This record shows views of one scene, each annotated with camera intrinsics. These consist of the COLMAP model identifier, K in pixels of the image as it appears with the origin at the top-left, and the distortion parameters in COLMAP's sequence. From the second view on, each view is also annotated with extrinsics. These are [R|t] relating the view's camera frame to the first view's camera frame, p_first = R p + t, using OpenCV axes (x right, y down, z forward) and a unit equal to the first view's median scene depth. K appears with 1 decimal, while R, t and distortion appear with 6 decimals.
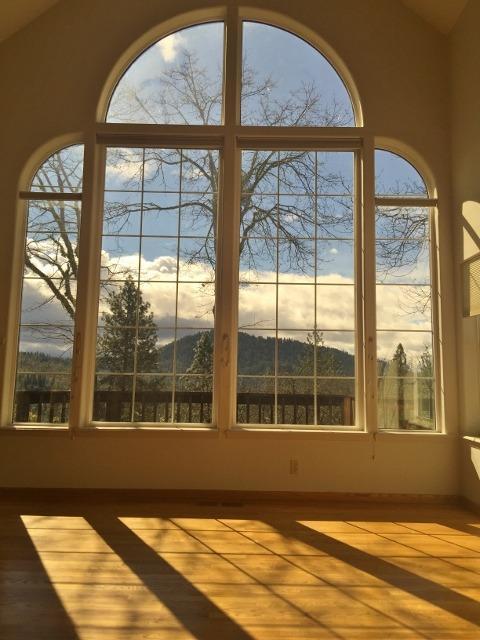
lens RADIAL K [[537.8, 0, 242.4], [0, 537.8, 307.9], [0, 0, 1]] dist [0.071673, -0.120420]
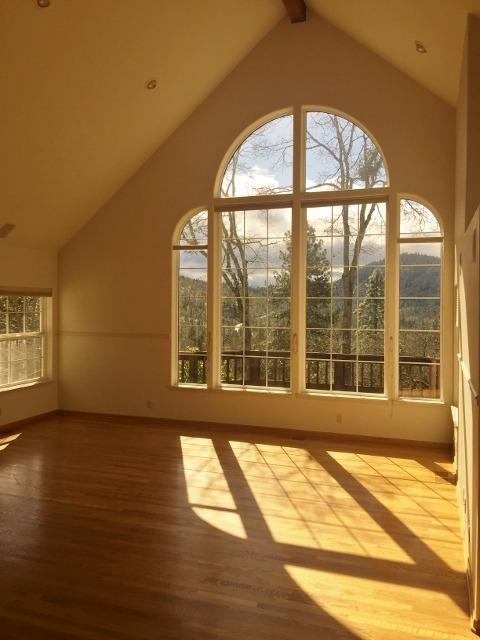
lens RADIAL K [[537.8, 0, 242.4], [0, 537.8, 307.9], [0, 0, 1]] dist [0.071673, -0.120420]
pose [[0.942164, -0.008382, -0.335049, 0.336531], [0.053709, 0.990543, 0.126250, -0.223240], [0.330822, -0.136943, 0.933704, -0.484956]]
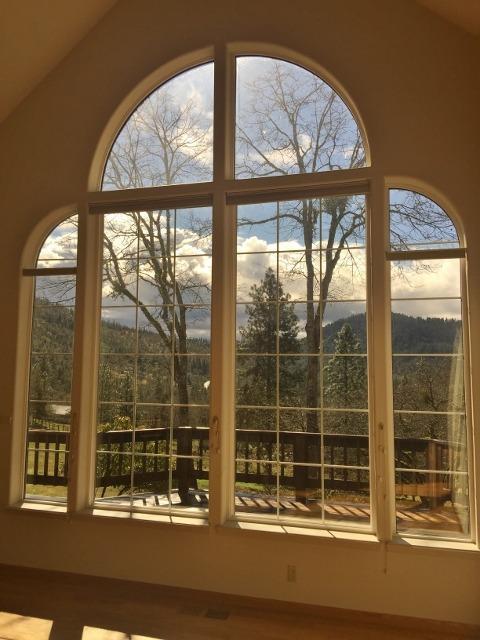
lens RADIAL K [[537.8, 0, 242.4], [0, 537.8, 307.9], [0, 0, 1]] dist [0.071673, -0.120420]
pose [[0.959085, -0.038938, -0.280428, 0.262678], [0.047784, 0.998550, 0.024774, -0.148178], [0.279057, -0.037160, 0.959555, 0.143124]]
